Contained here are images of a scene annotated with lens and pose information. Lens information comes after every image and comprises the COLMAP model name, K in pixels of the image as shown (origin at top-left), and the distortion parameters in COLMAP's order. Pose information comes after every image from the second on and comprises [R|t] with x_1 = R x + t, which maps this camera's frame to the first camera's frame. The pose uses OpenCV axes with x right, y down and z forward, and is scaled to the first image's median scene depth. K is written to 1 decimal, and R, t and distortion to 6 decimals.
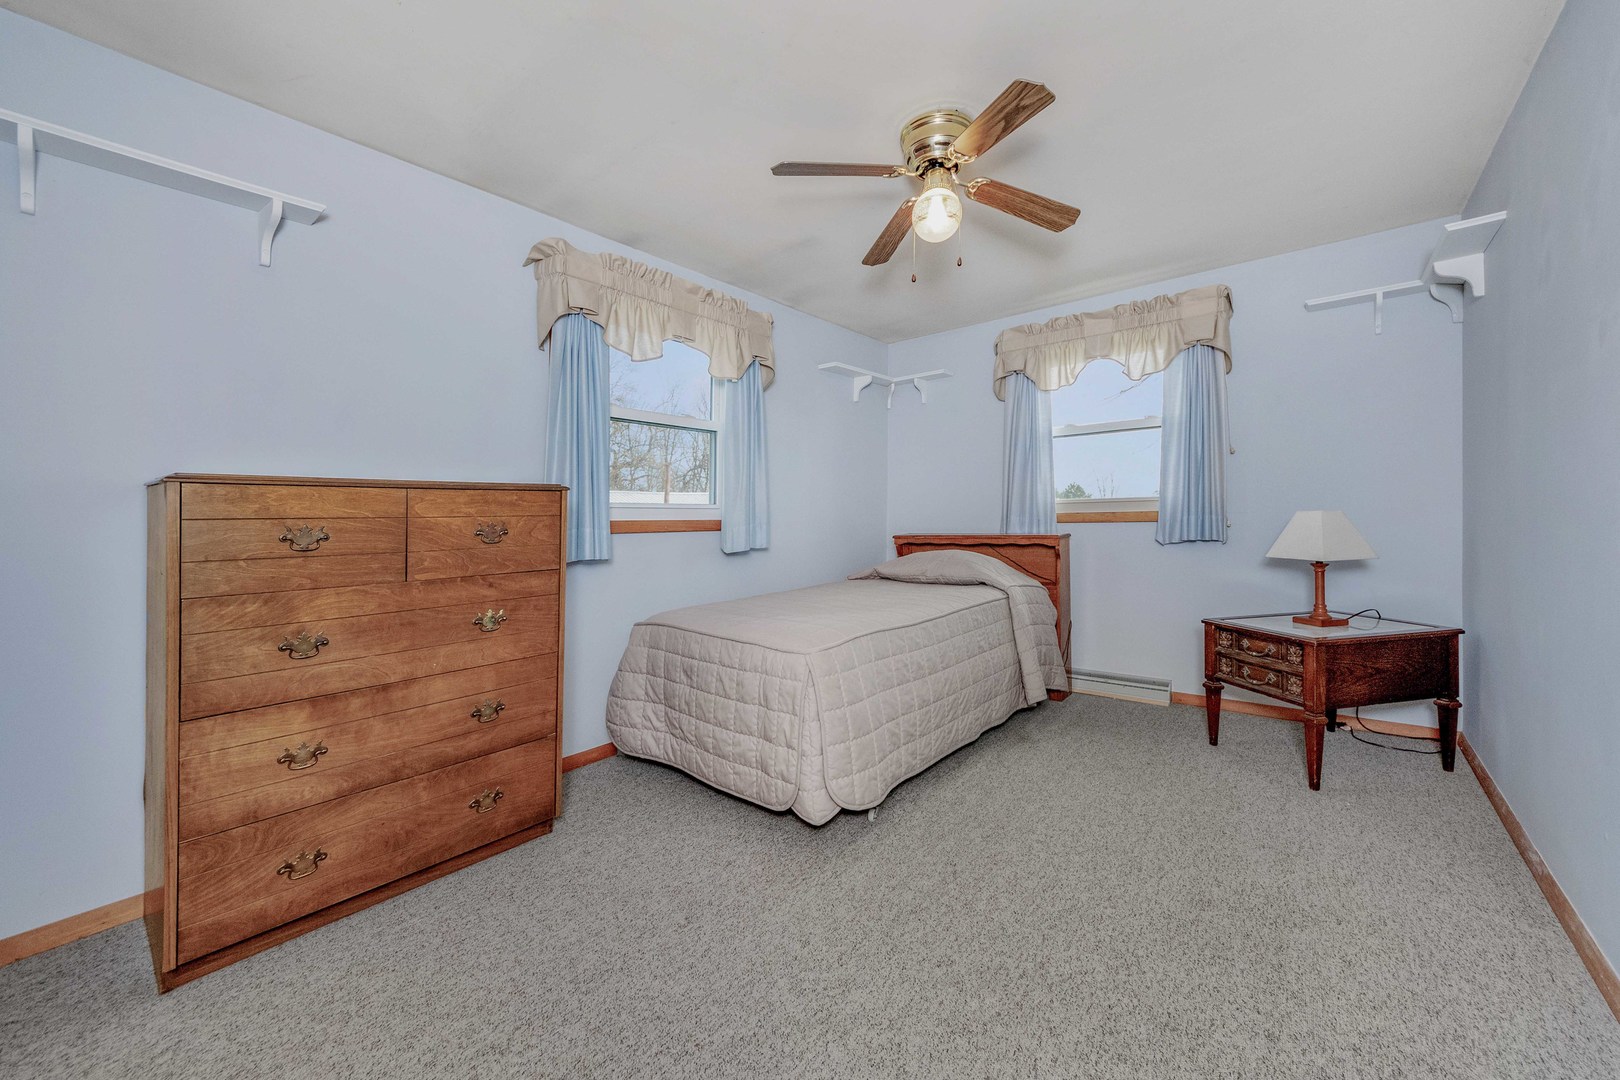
lens RADIAL K [[602.3, 0, 807.7], [0, 602.3, 522.6], [0, 0, 1]] dist [-0.002315, -0.000308]
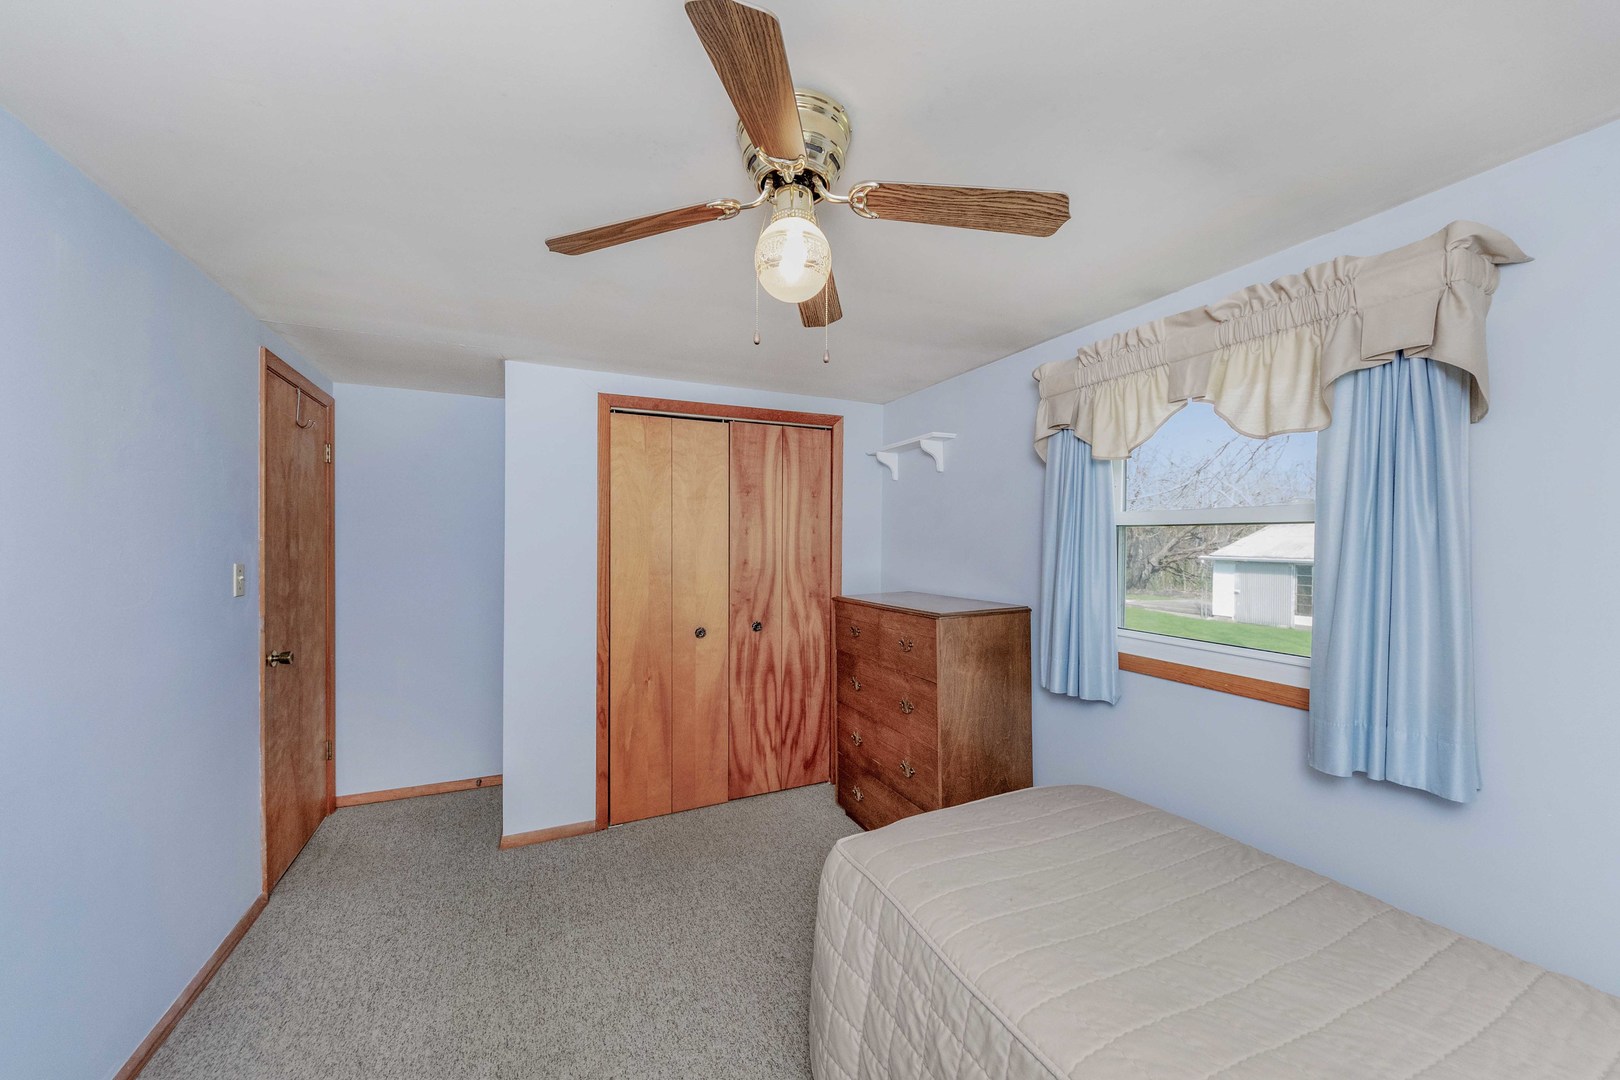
lens RADIAL K [[602.3, 0, 808.8], [0, 602.3, 543.5], [0, 0, 1]] dist [-0.002315, -0.000308]
pose [[-0.427562, 0.004831, -0.903973, 0.860756], [-0.011017, 0.999884, 0.010554, -0.233543], [0.903919, 0.014472, -0.427459, 1.404821]]
